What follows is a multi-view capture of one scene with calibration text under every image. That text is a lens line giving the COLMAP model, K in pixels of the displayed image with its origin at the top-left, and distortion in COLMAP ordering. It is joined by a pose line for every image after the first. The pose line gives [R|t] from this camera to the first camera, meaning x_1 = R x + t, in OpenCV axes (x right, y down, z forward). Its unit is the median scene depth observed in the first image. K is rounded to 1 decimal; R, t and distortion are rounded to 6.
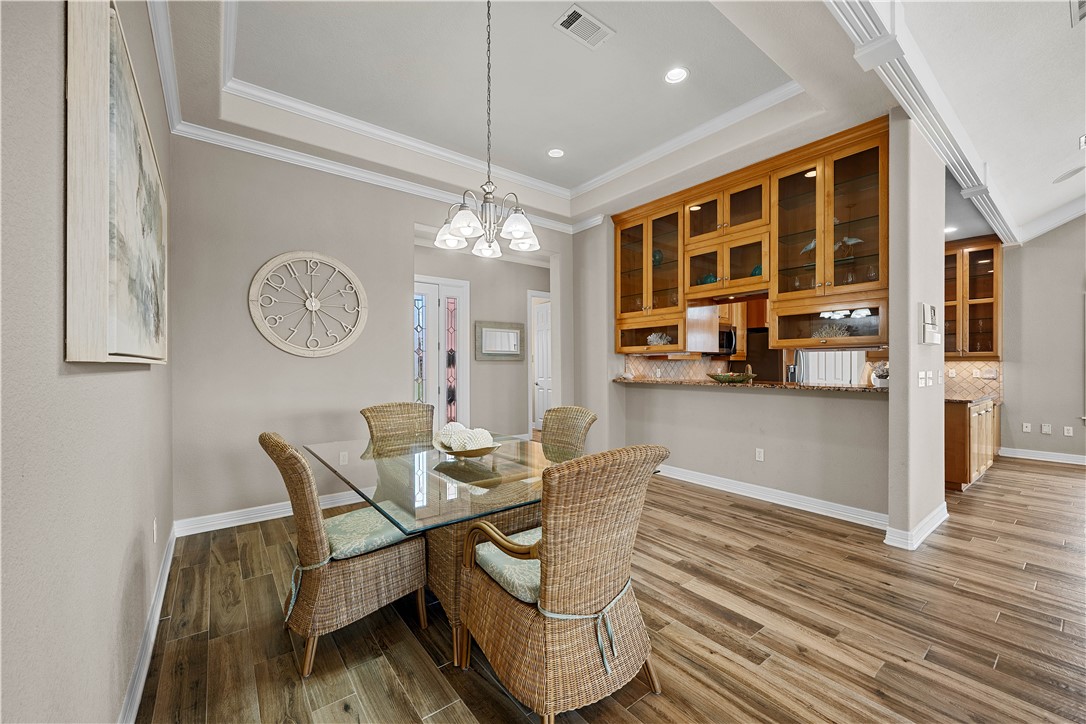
lens RADIAL K [[430.0, 0, 550.7], [0, 430.0, 367.0], [0, 0, 1]] dist [-0.002115, 0.000204]
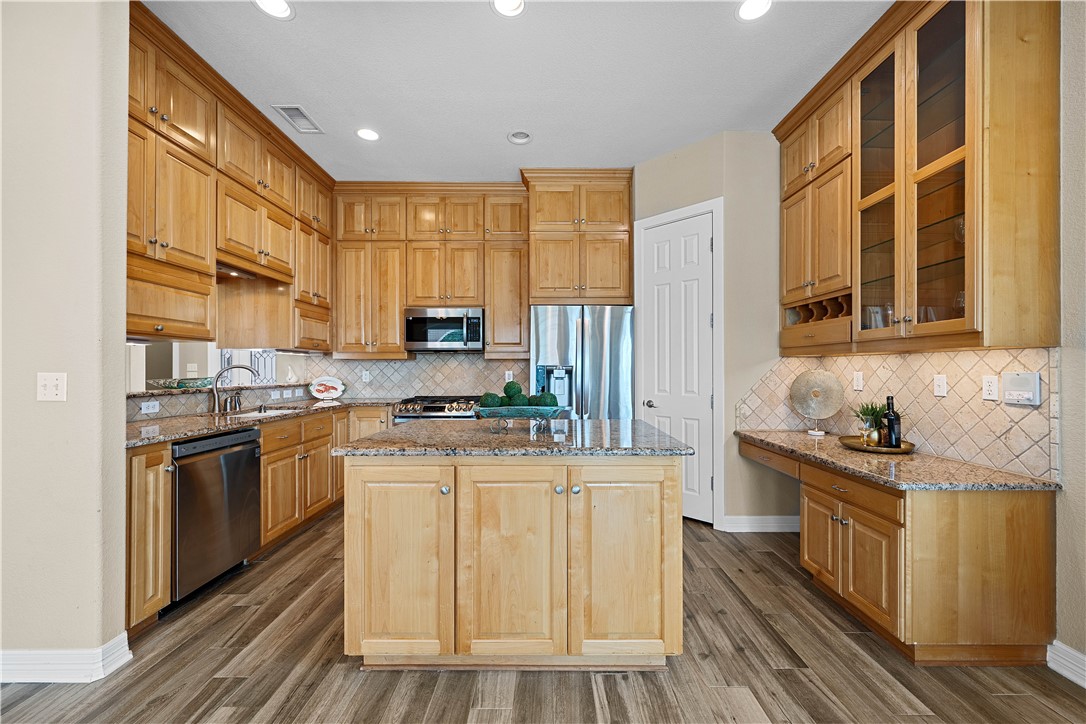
lens RADIAL K [[430.0, 0, 551.6], [0, 430.0, 366.9], [0, 0, 1]] dist [-0.002115, 0.000204]
pose [[0.790779, -0.003973, -0.612088, 1.393023], [-0.000294, 0.999976, -0.006870, 0.002876], [0.612101, 0.005613, 0.790760, 0.807587]]
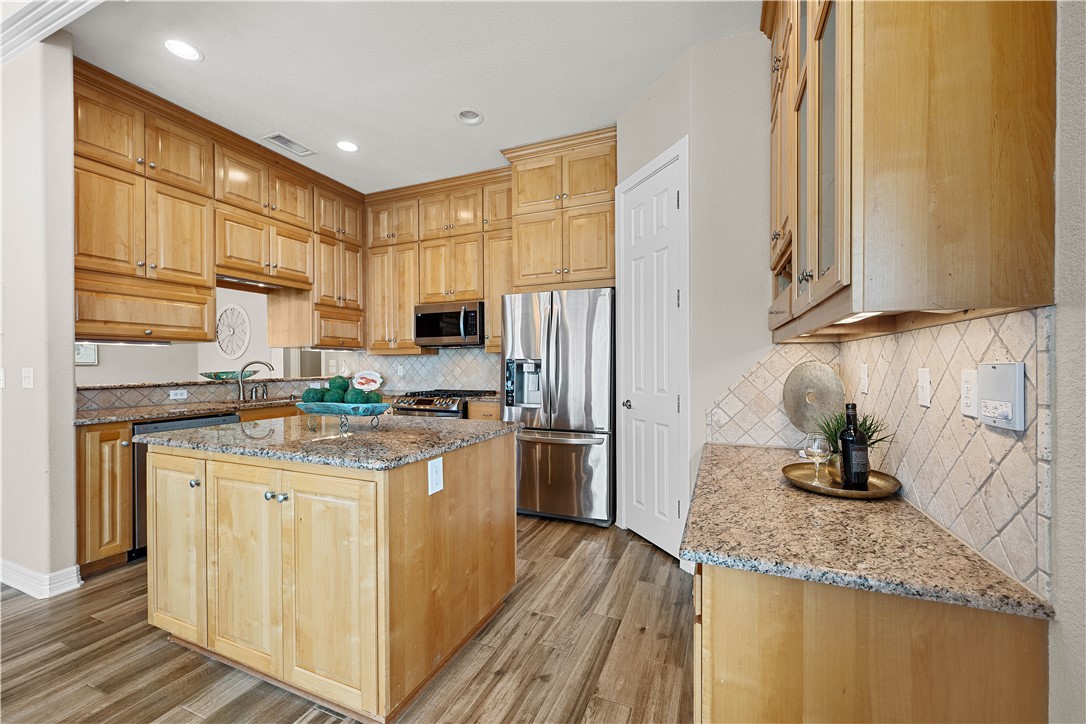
lens RADIAL K [[430.0, 0, 551.5], [0, 430.0, 365.5], [0, 0, 1]] dist [-0.002115, 0.000204]
pose [[0.493651, -0.000682, -0.869660, 1.588139], [0.004272, 0.999990, 0.001641, 0.005362], [0.869650, -0.004525, 0.493649, 1.159105]]
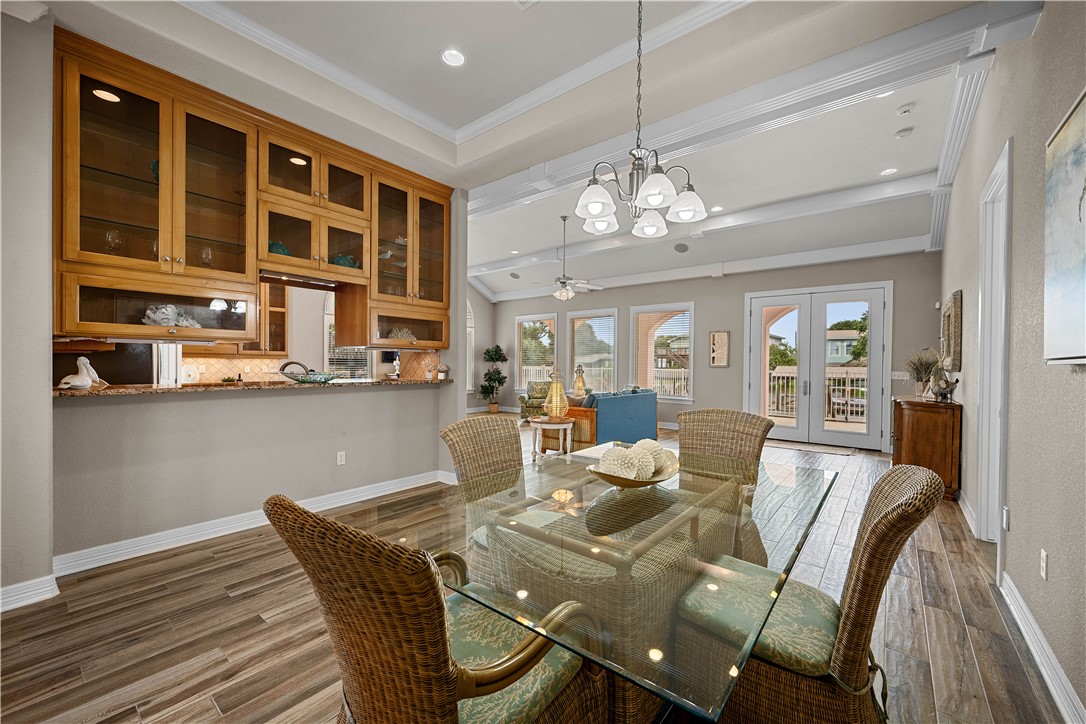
lens RADIAL K [[430.0, 0, 549.4], [0, 430.0, 364.4], [0, 0, 1]] dist [-0.002115, 0.000204]
pose [[-0.220254, -0.001000, 0.975442, -0.510101], [-0.002082, 0.999998, 0.000555, -0.000818], [-0.975440, -0.001908, -0.220255, 0.741536]]
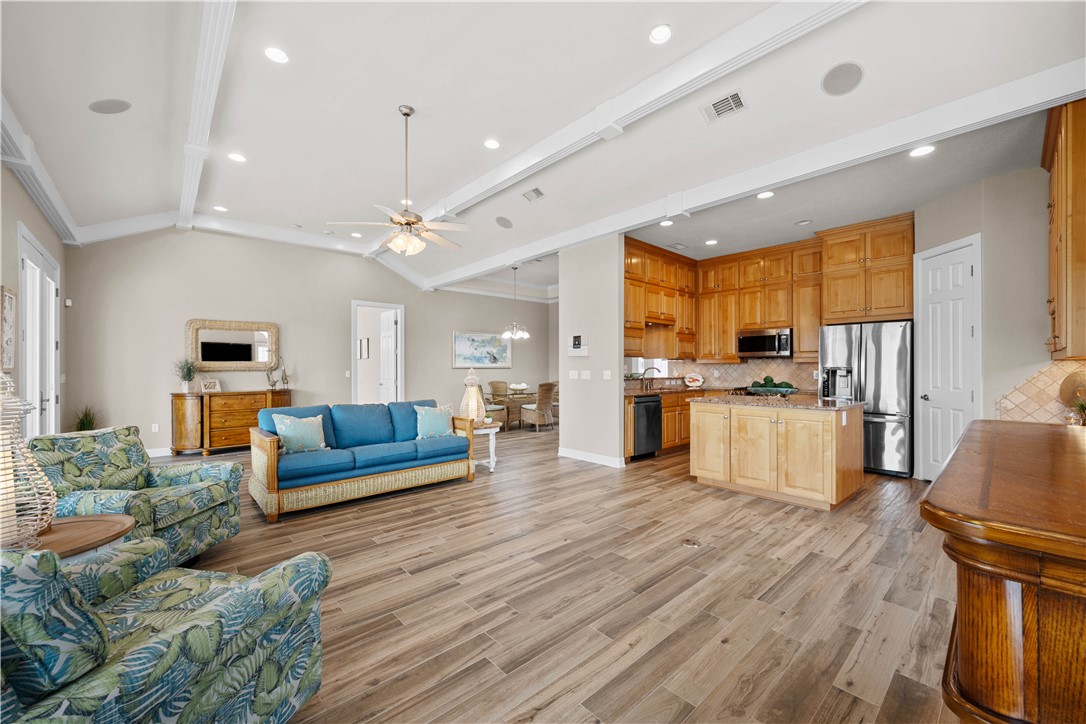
lens RADIAL K [[430.0, 0, 549.2], [0, 430.0, 365.5], [0, 0, 1]] dist [-0.002115, 0.000204]
pose [[0.072427, -0.005867, -0.997356, 2.067106], [-0.003180, 0.999976, -0.006113, -0.000650], [0.997369, 0.003614, 0.072406, 0.567367]]
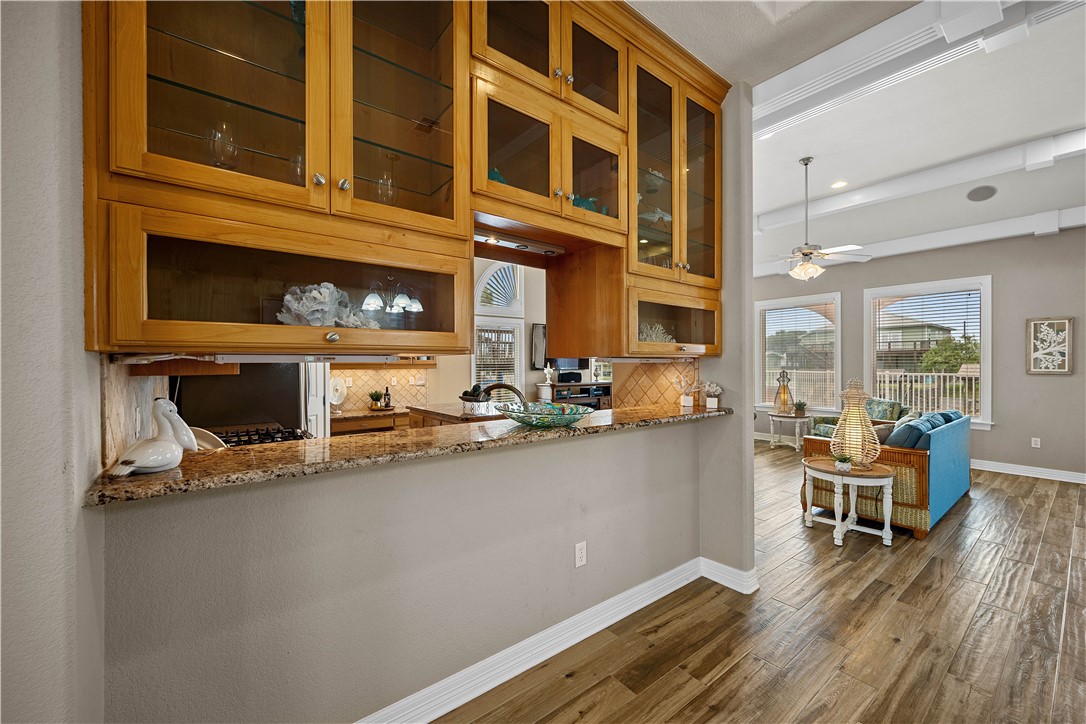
lens RADIAL K [[430.0, 0, 549.7], [0, 430.0, 362.4], [0, 0, 1]] dist [-0.002115, 0.000204]
pose [[0.001282, 0.006169, 0.999980, -0.044785], [0.009936, 0.999932, -0.006181, -0.028776], [-0.999950, 0.009944, 0.001221, 1.006021]]
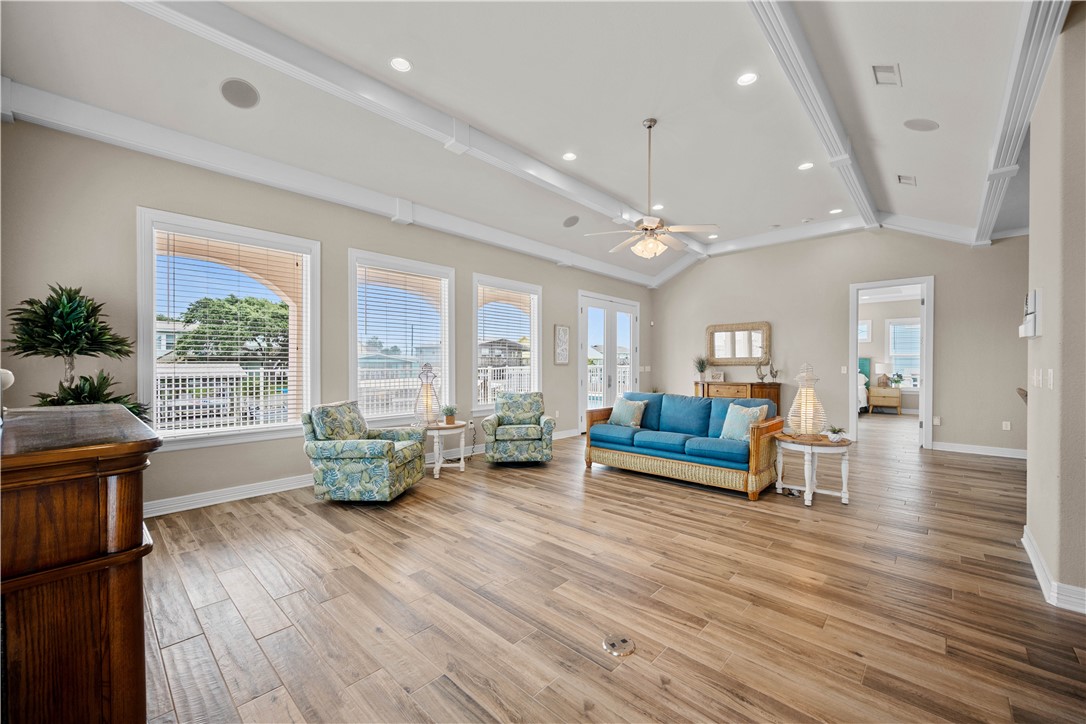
lens RADIAL K [[430.0, 0, 545.1], [0, 430.0, 365.4], [0, 0, 1]] dist [-0.002115, 0.000204]
pose [[-0.988520, -0.000356, -0.151087, 1.497553], [-0.001659, 0.999963, 0.008499, -0.000713], [0.151078, 0.008652, -0.988484, 1.295752]]
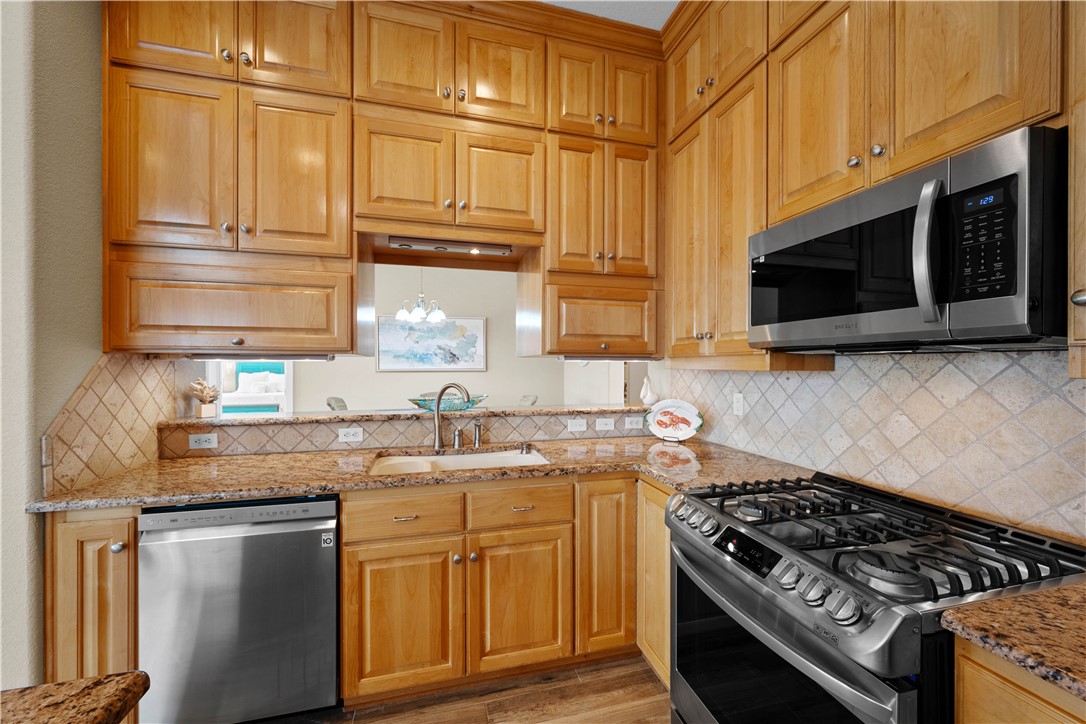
lens RADIAL K [[430.0, 0, 549.7], [0, 430.0, 366.2], [0, 0, 1]] dist [-0.002115, 0.000204]
pose [[-0.389569, 0.006592, -0.920974, 0.923524], [-0.001978, 0.999966, 0.007994, -0.030379], [0.920995, 0.004936, -0.389543, 1.373033]]
